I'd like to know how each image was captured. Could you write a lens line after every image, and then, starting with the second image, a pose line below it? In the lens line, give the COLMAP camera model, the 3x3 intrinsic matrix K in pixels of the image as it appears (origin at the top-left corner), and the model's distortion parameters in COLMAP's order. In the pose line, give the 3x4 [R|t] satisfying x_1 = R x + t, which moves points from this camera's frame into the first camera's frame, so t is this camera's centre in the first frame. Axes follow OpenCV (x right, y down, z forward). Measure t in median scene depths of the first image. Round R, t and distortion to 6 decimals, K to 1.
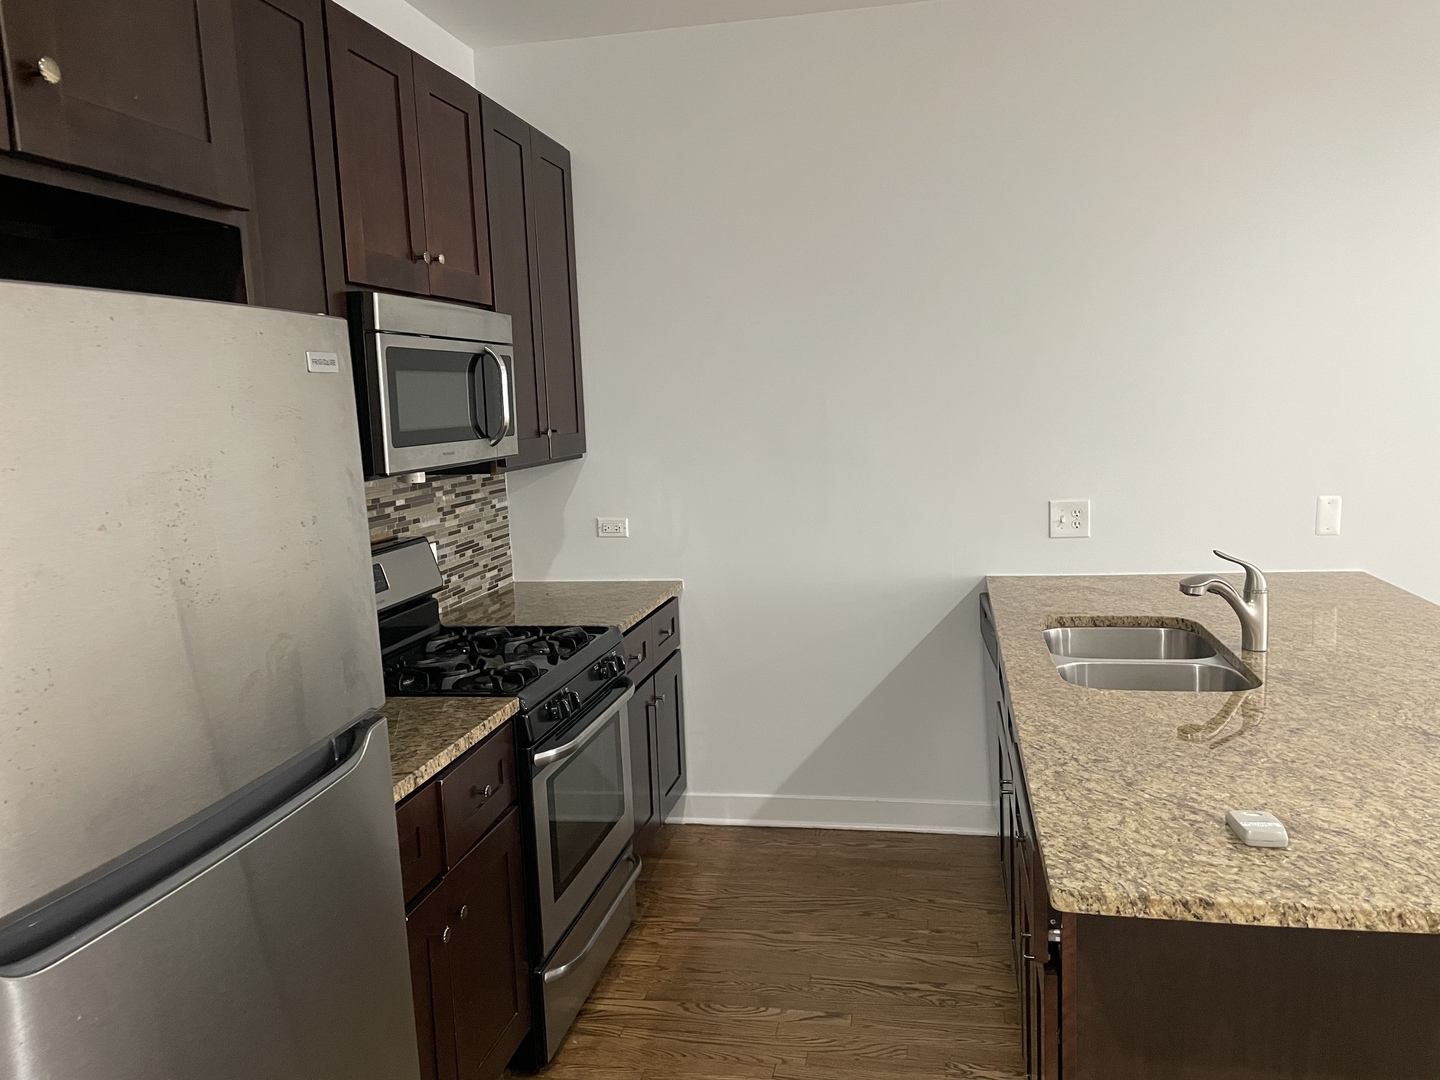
lens RADIAL K [[1083.1, 0, 731.5], [0, 1083.1, 537.8], [0, 0, 1]] dist [0.087090, -0.105472]
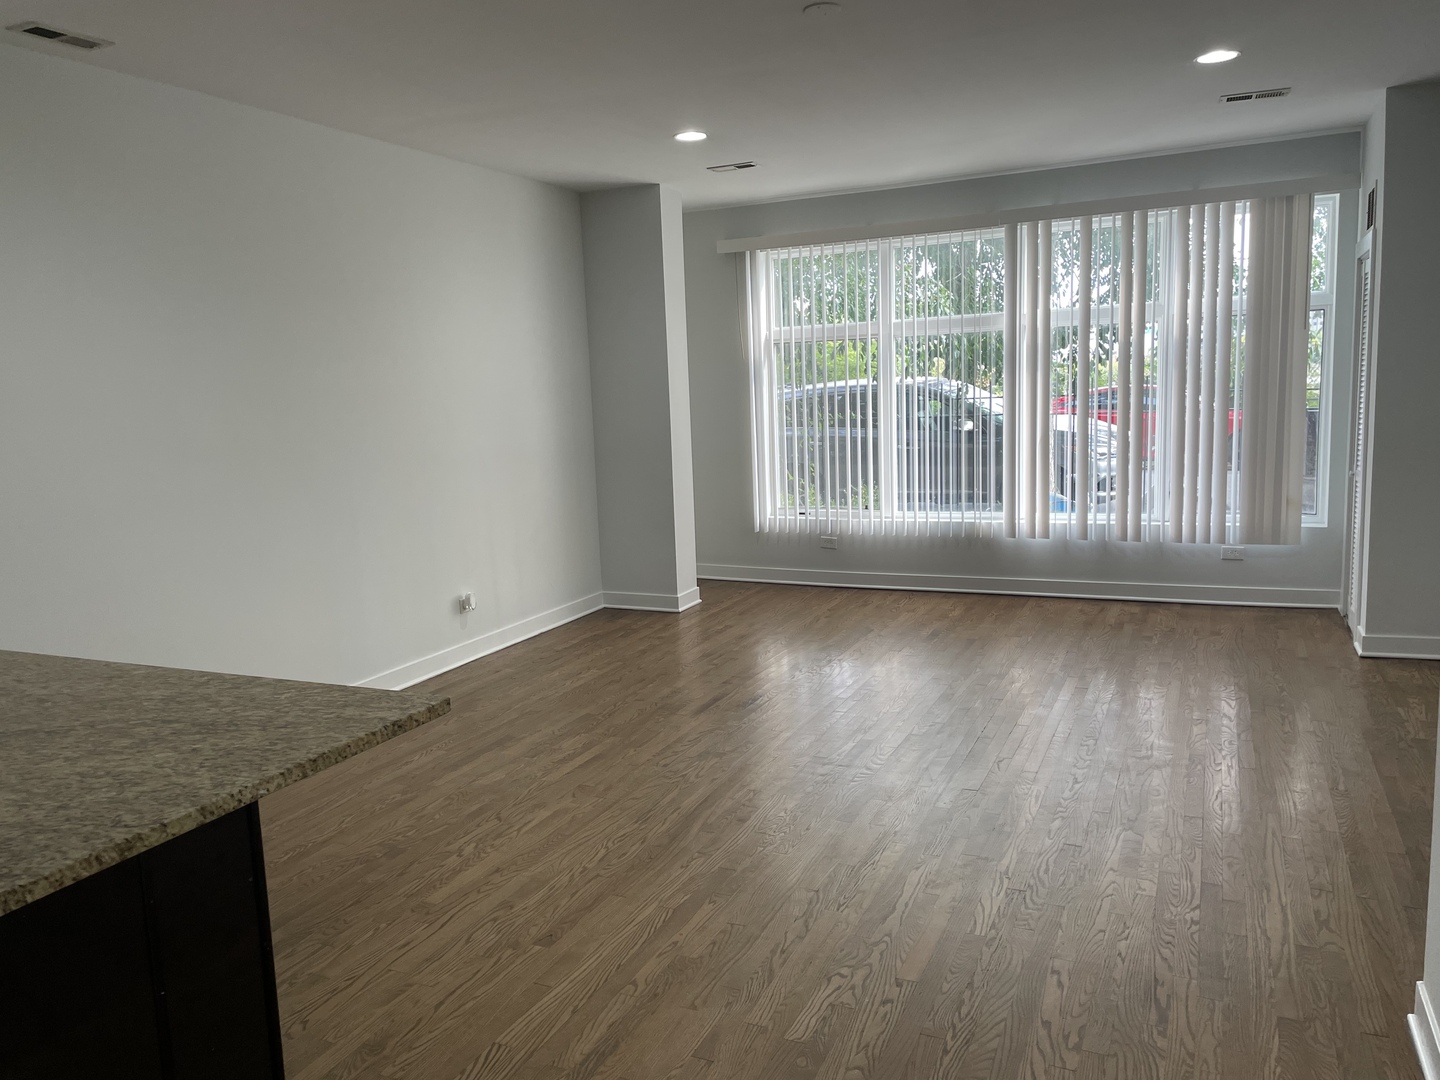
lens RADIAL K [[1096.4, 0, 710.5], [0, 1096.4, 542.5], [0, 0, 1]] dist [0.046679, -0.004633]
pose [[0.243051, -0.114741, 0.963203, -0.132005], [0.155576, 0.984736, 0.078049, 0.011654], [-0.957456, 0.130881, 0.257192, 0.018410]]
